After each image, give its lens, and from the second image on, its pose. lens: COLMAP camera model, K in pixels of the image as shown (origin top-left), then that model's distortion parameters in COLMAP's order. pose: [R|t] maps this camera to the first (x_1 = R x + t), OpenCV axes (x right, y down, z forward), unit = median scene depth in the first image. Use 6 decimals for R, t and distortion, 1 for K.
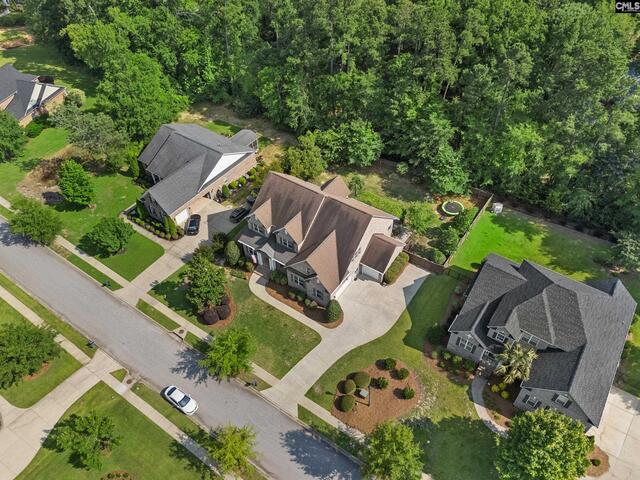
lens RADIAL K [[473.8, 0, 321.1], [0, 473.8, 242.0], [0, 0, 1]] dist [0.063080, -0.054570]
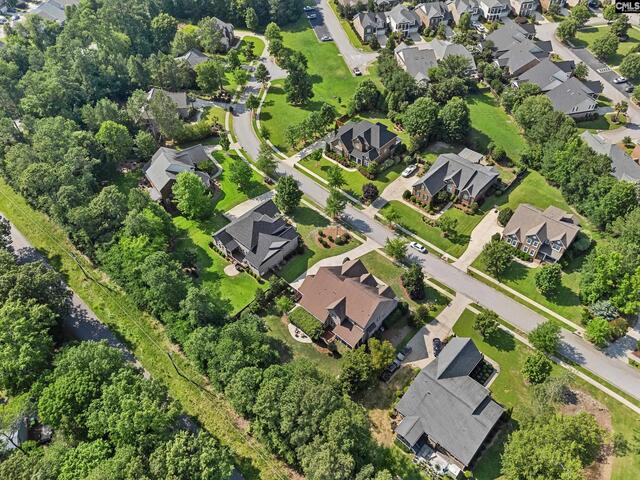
lens RADIAL K [[477.6, 0, 321.6], [0, 477.6, 240.0], [0, 0, 1]] dist [0.081491, -0.085323]
pose [[-0.989290, -0.072539, 0.126663, -0.102310], [0.128850, -0.026301, 0.991315, -1.621589], [-0.068578, 0.997019, 0.035366, 0.745006]]
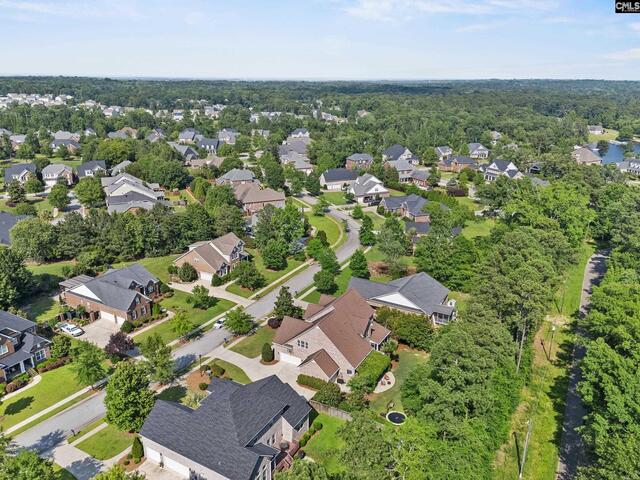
lens RADIAL K [[484.8, 0, 320.0], [0, 484.8, 240.0], [0, 0, 1]] dist [0.088692, -0.101766]
pose [[0.089506, 0.325368, -0.941342, 1.200390], [-0.719768, 0.674403, 0.164664, -0.407835], [0.688420, 0.662810, 0.294552, 0.383937]]
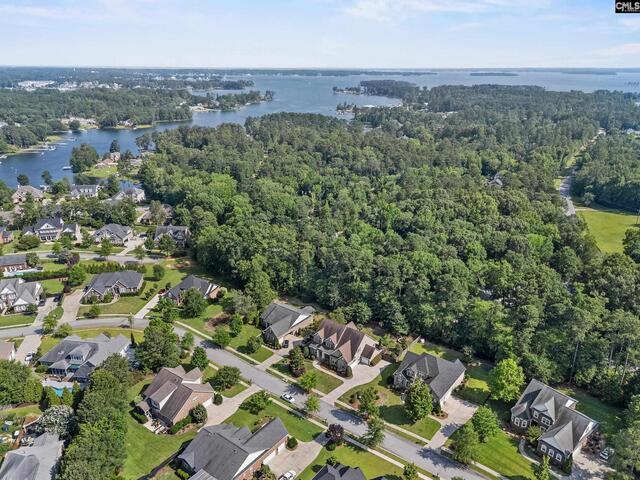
lens RADIAL K [[477.6, 0, 321.6], [0, 477.6, 240.0], [0, 0, 1]] dist [0.081491, -0.085323]
pose [[0.998752, 0.032866, -0.037619, -0.039057], [-0.046019, 0.898312, -0.436941, 0.554086], [0.019433, 0.438127, 0.898703, -1.355851]]
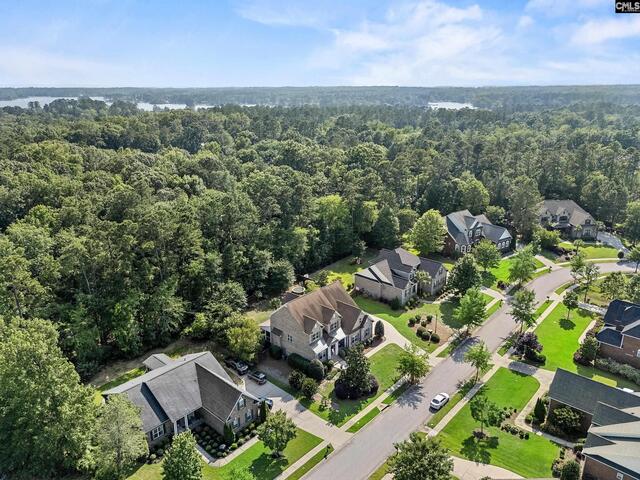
lens RADIAL K [[473.8, 0, 321.1], [0, 473.8, 242.0], [0, 0, 1]] dist [0.063080, -0.054570]
pose [[0.132503, -0.301239, 0.944298, -1.265753], [0.713912, 0.689893, 0.119906, -0.348244], [-0.687585, 0.658257, 0.306471, 0.397169]]
